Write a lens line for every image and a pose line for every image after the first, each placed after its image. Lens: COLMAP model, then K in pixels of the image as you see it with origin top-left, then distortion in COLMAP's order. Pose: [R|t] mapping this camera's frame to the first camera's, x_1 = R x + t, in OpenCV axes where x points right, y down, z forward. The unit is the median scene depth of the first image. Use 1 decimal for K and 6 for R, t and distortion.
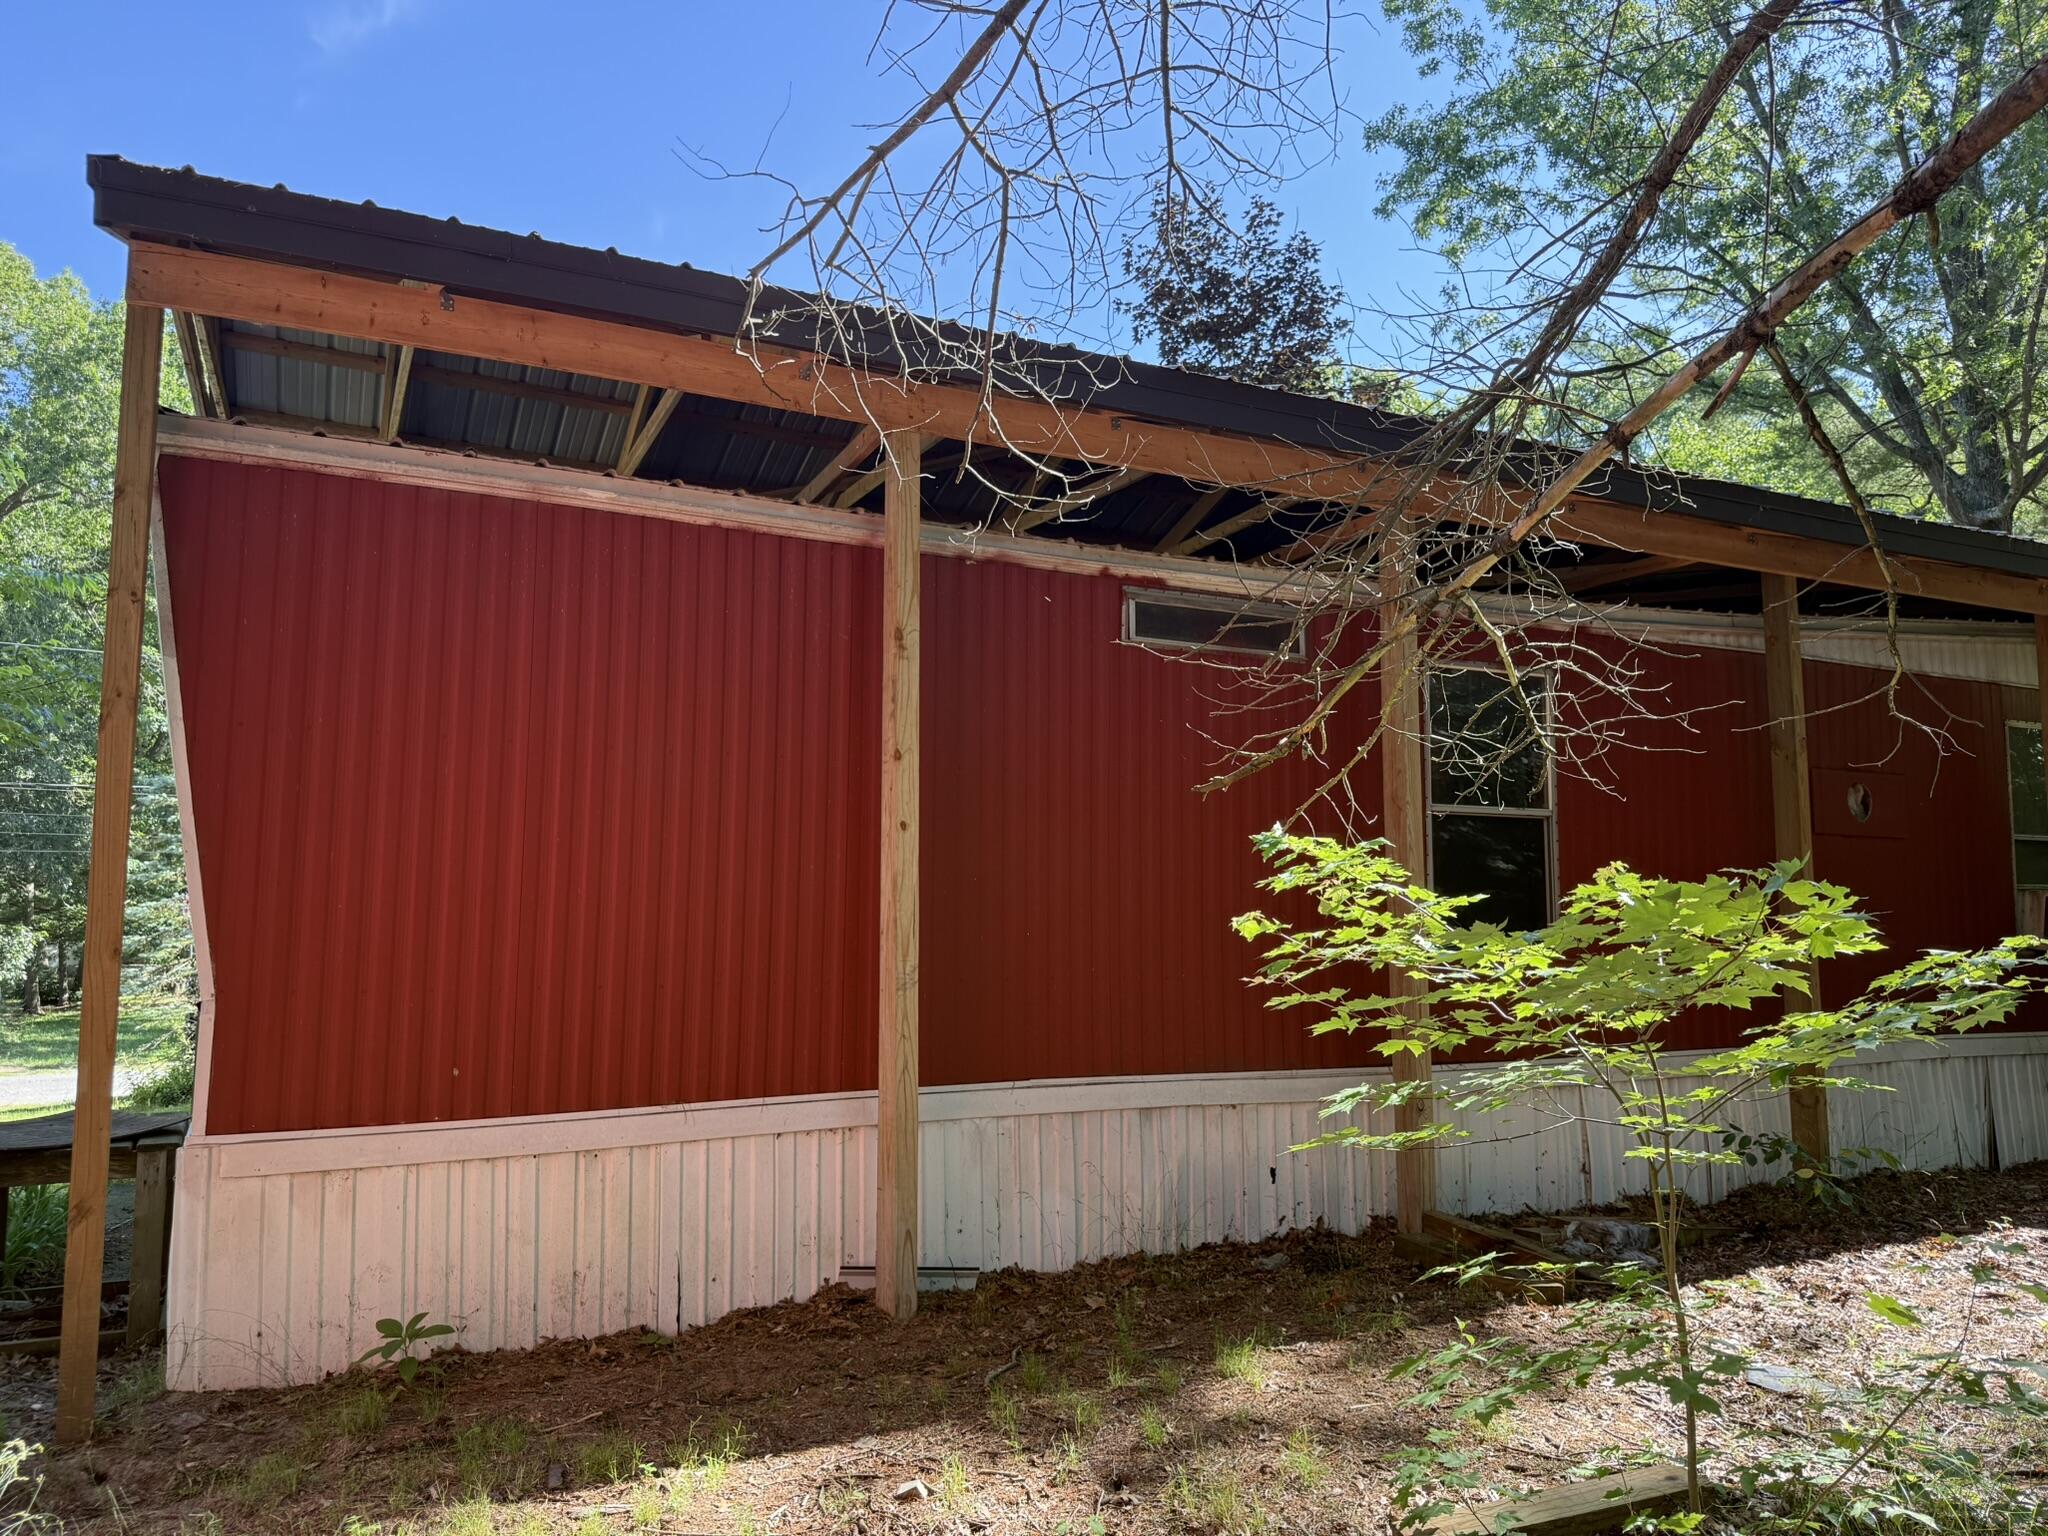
lens RADIAL K [[1410.5, 0, 1024.0], [0, 1410.5, 768.0], [0, 0, 1]] dist [0.000615, -0.023094]
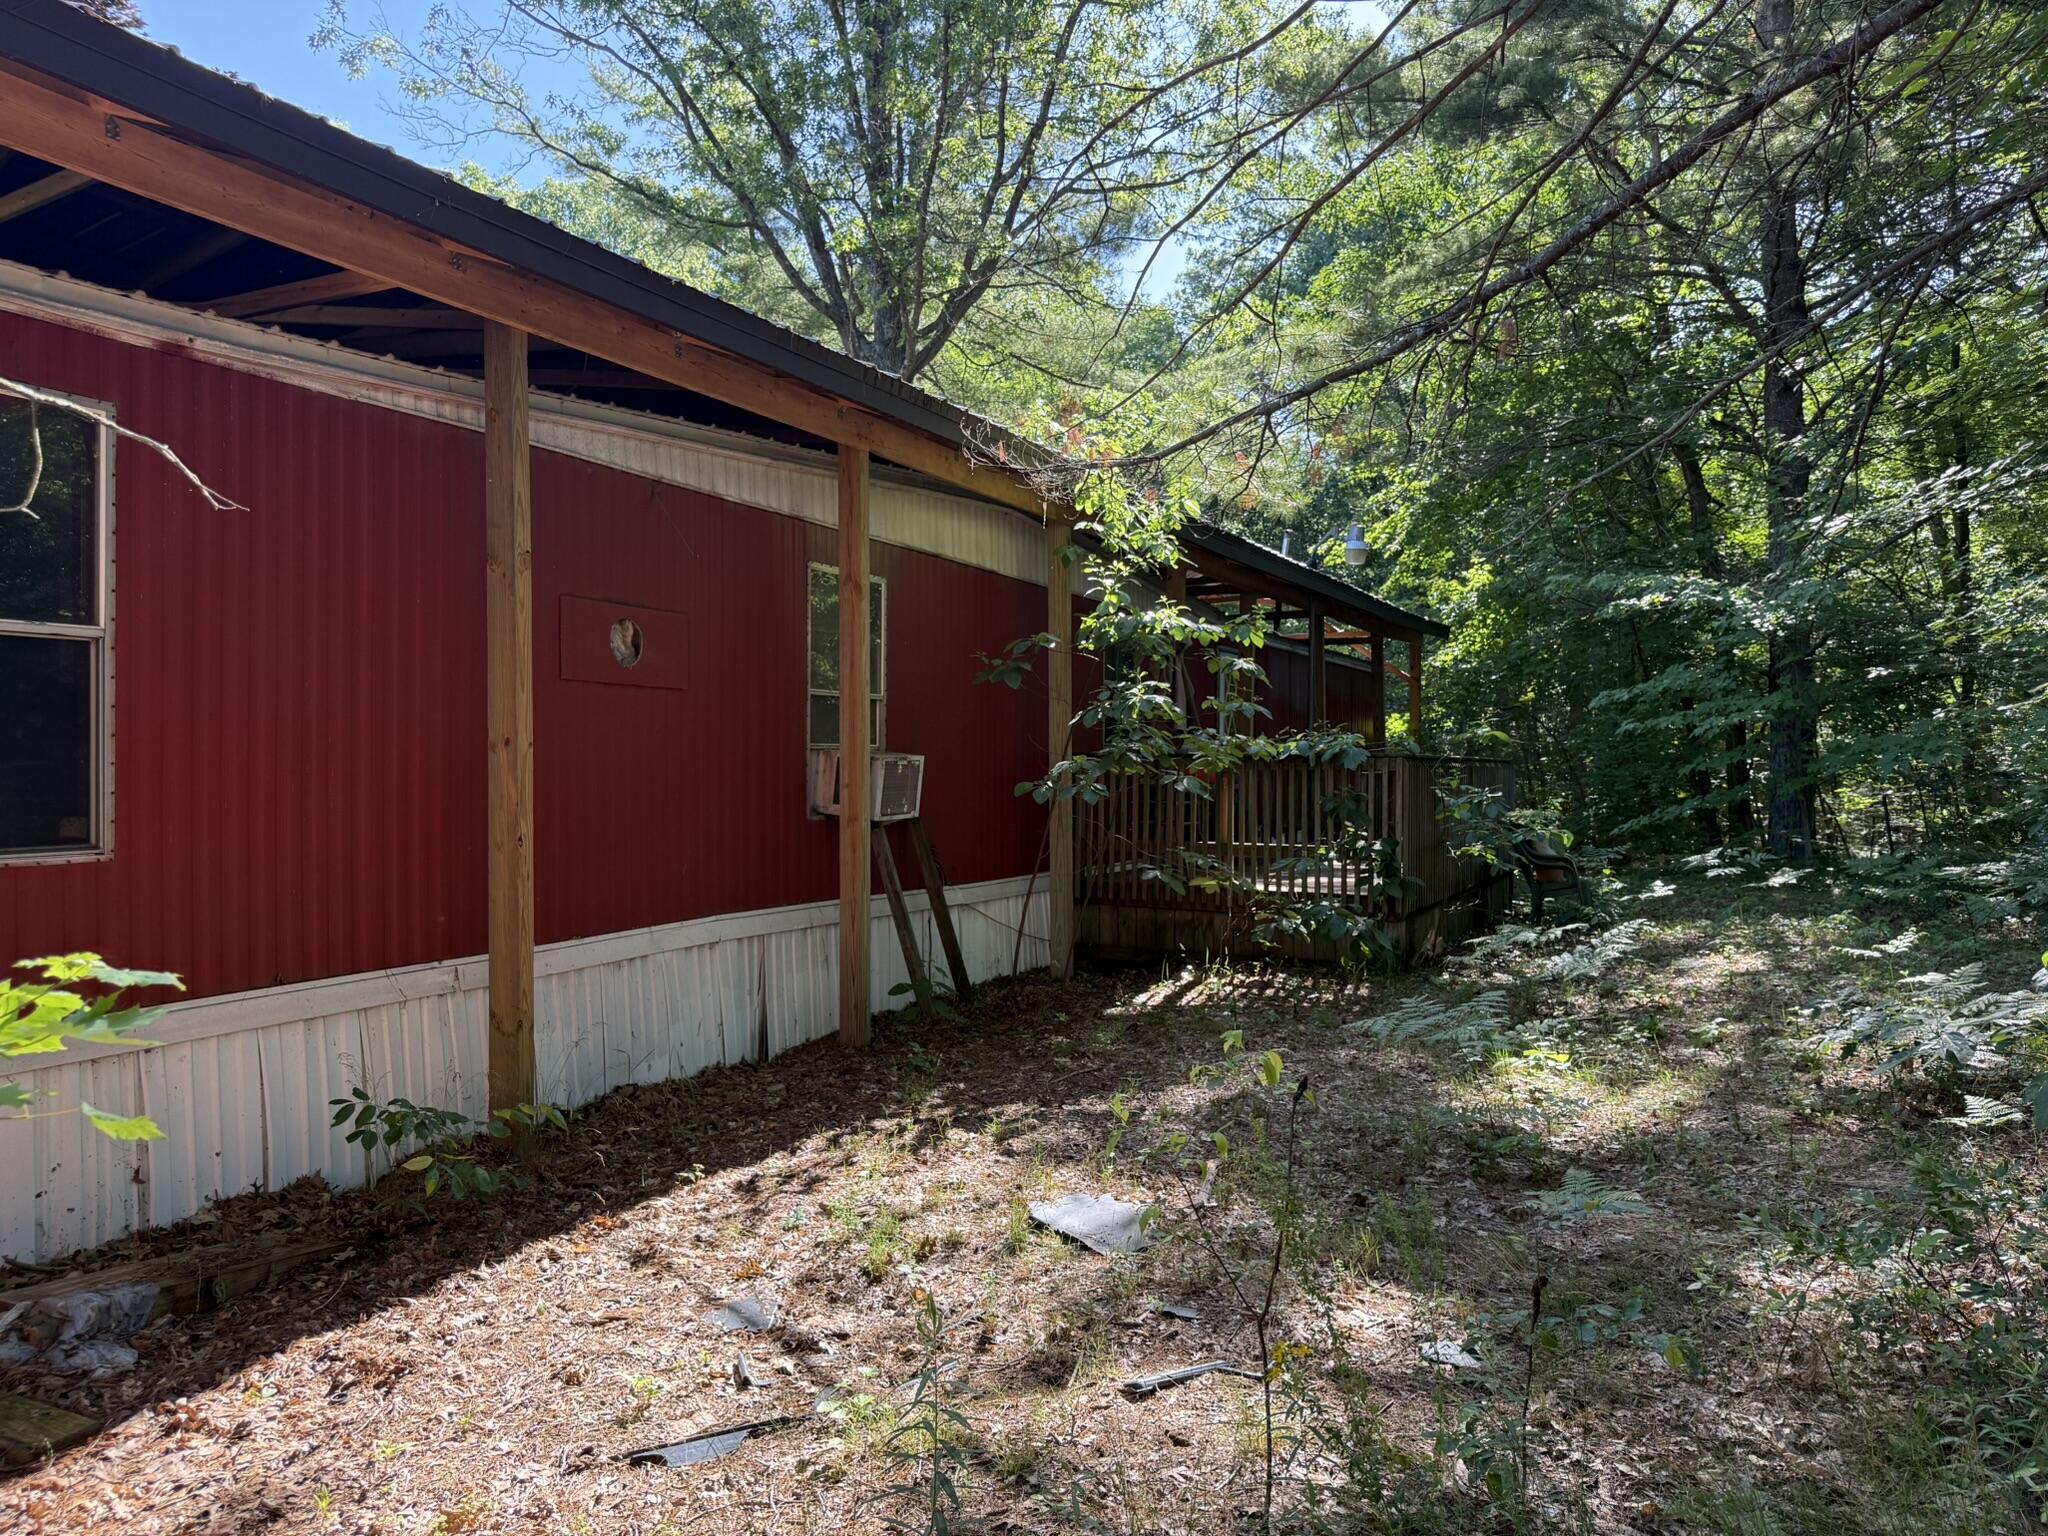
lens RADIAL K [[1410.5, 0, 1024.0], [0, 1410.5, 768.0], [0, 0, 1]] dist [0.000615, -0.023094]
pose [[0.780474, -0.004681, 0.625170, 0.283352], [-0.065696, 0.993822, 0.089458, 0.008517], [-0.621727, -0.110891, 0.775345, 0.233282]]
